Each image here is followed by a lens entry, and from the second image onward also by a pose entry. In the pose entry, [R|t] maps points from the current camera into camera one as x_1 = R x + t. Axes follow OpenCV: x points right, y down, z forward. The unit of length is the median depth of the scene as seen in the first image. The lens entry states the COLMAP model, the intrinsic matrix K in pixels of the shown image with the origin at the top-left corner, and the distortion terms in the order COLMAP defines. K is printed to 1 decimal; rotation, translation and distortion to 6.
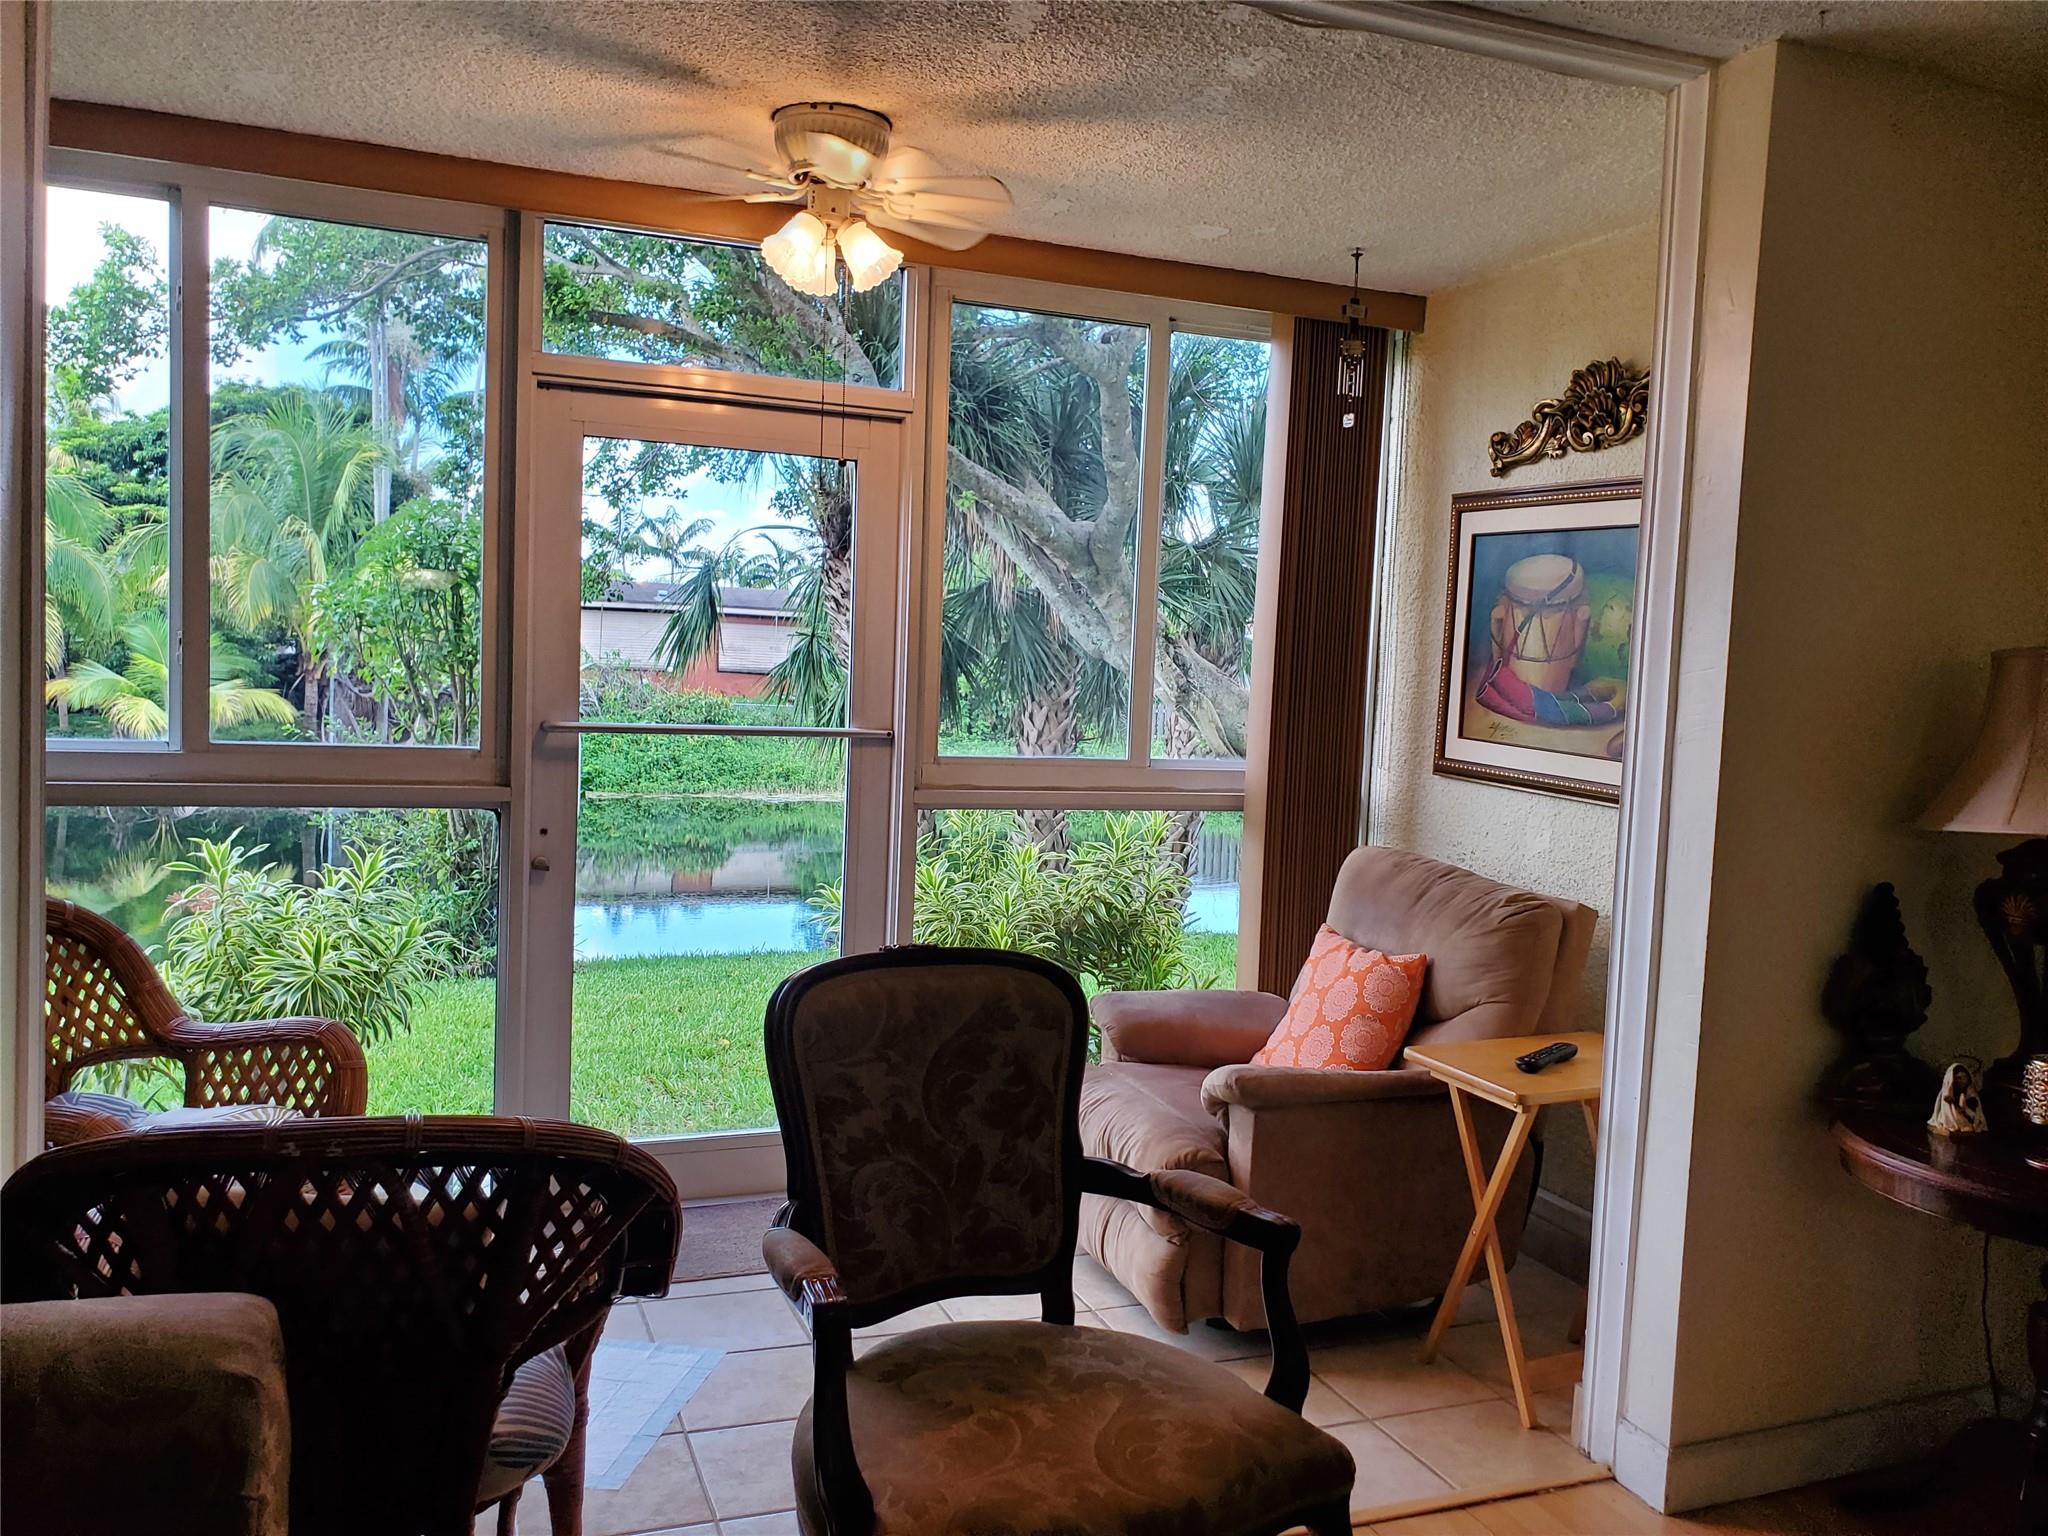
lens RADIAL K [[1595.8, 0, 1023.6], [0, 1595.8, 765.8], [0, 0, 1]] dist [0.088981, -0.122930]
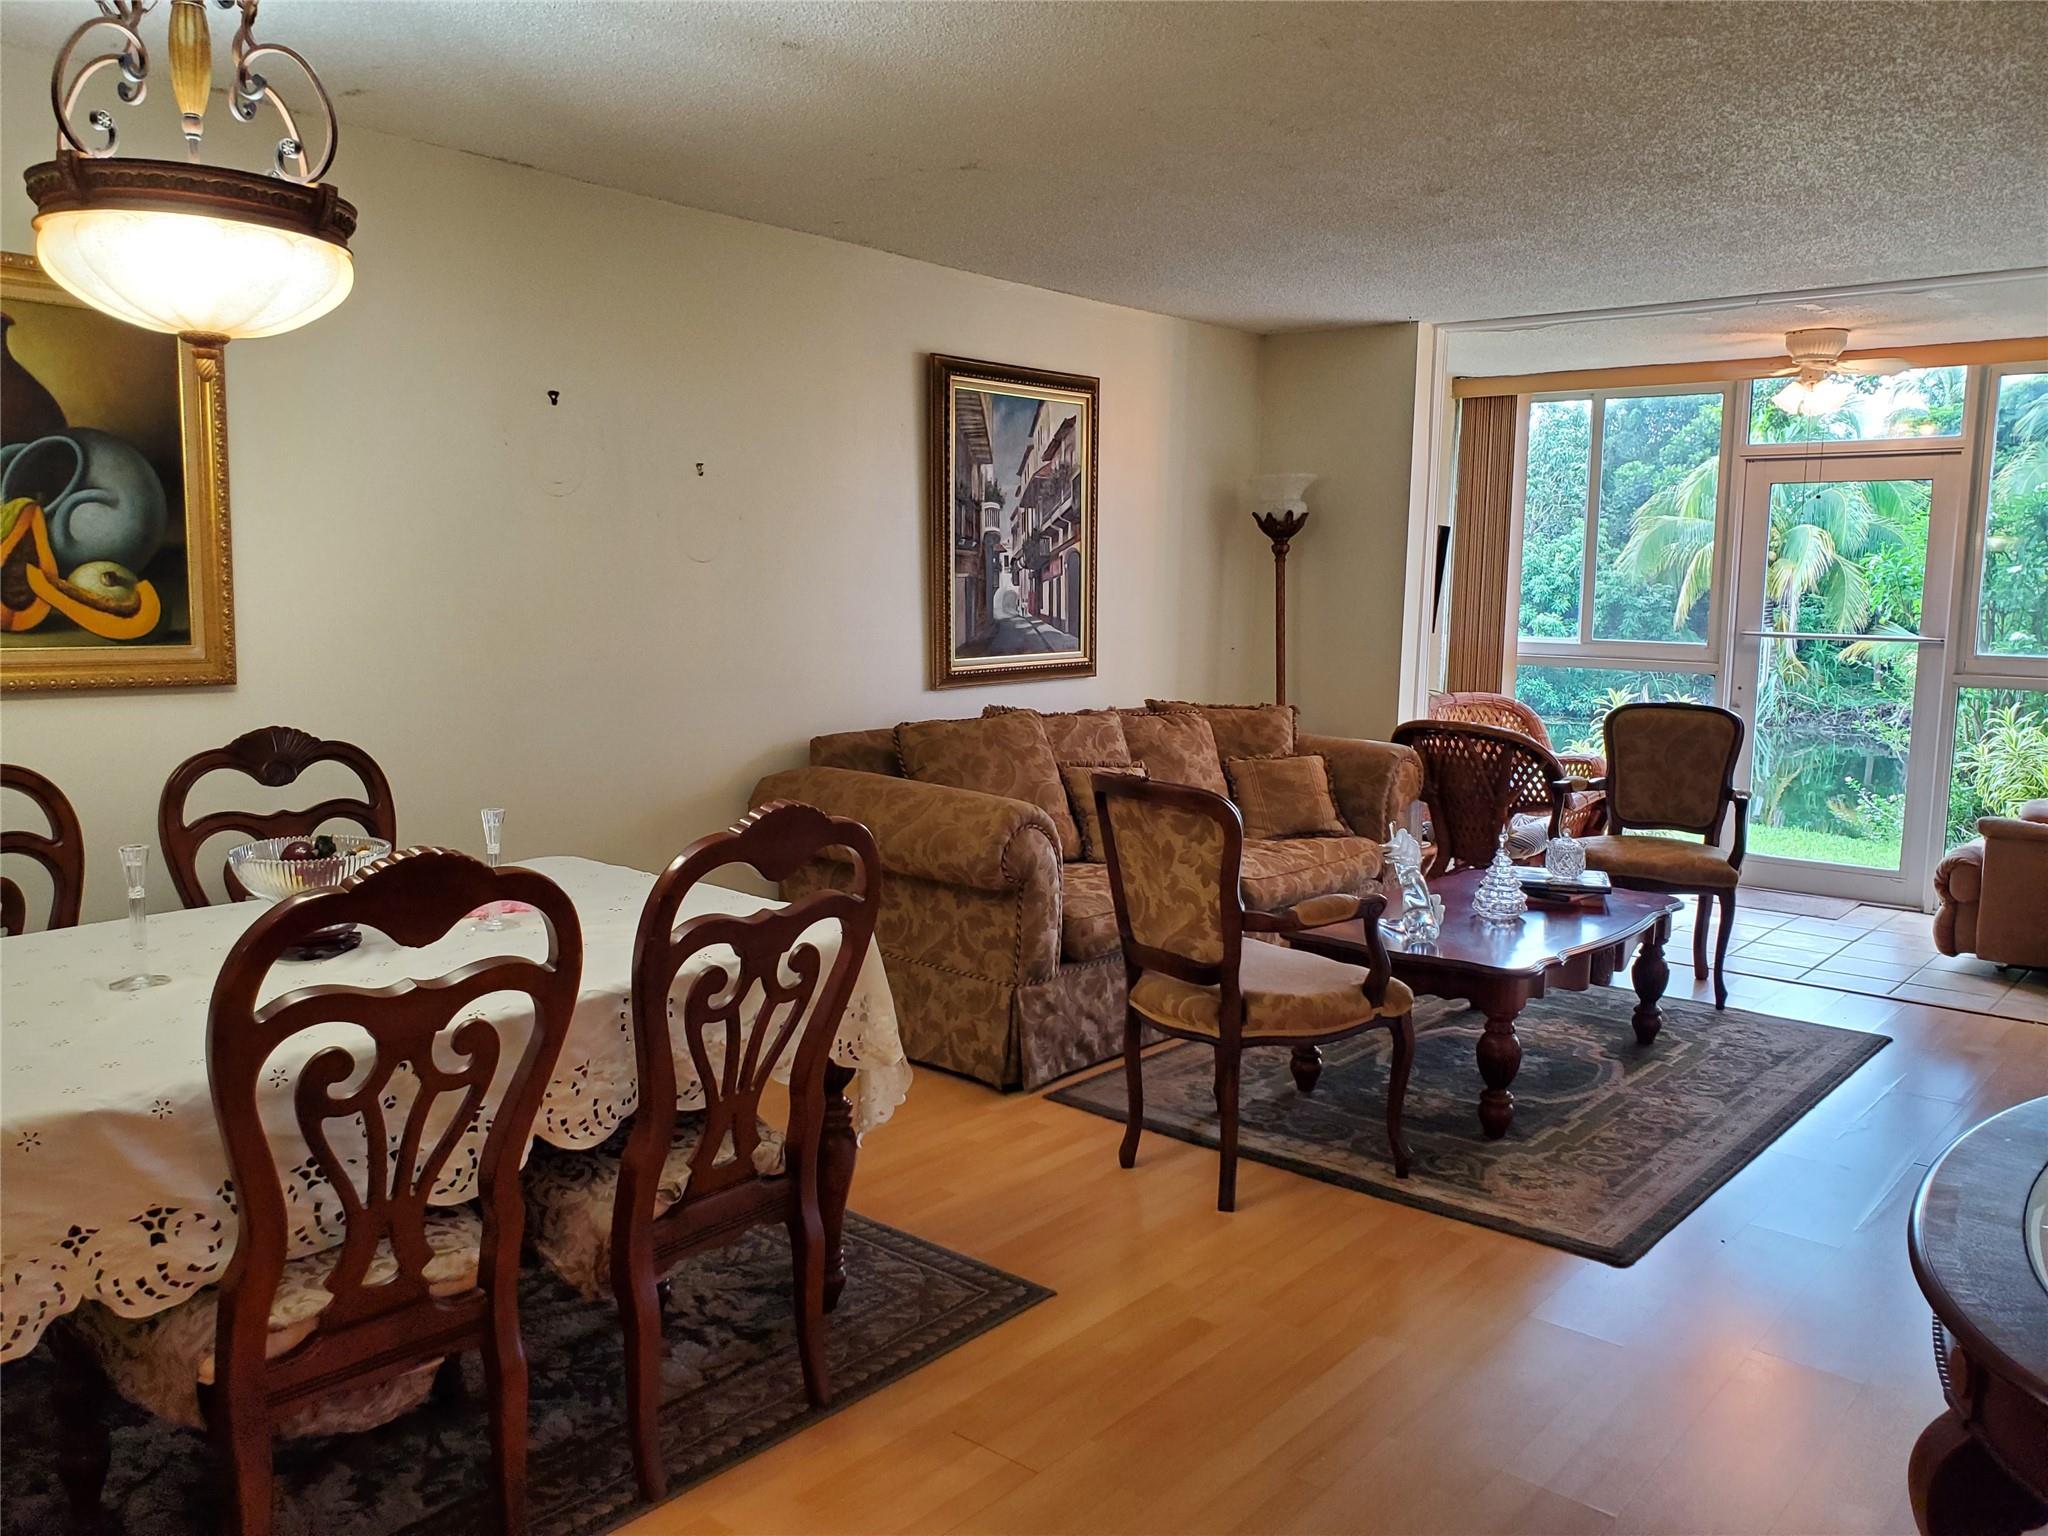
lens RADIAL K [[1595.8, 0, 1023.6], [0, 1595.8, 765.8], [0, 0, 1]] dist [0.088981, -0.122930]
pose [[0.479092, 0.075606, -0.874503, 1.778875], [-0.057077, 0.996858, 0.054915, 0.135413], [0.875907, 0.023604, 0.481902, -1.248009]]
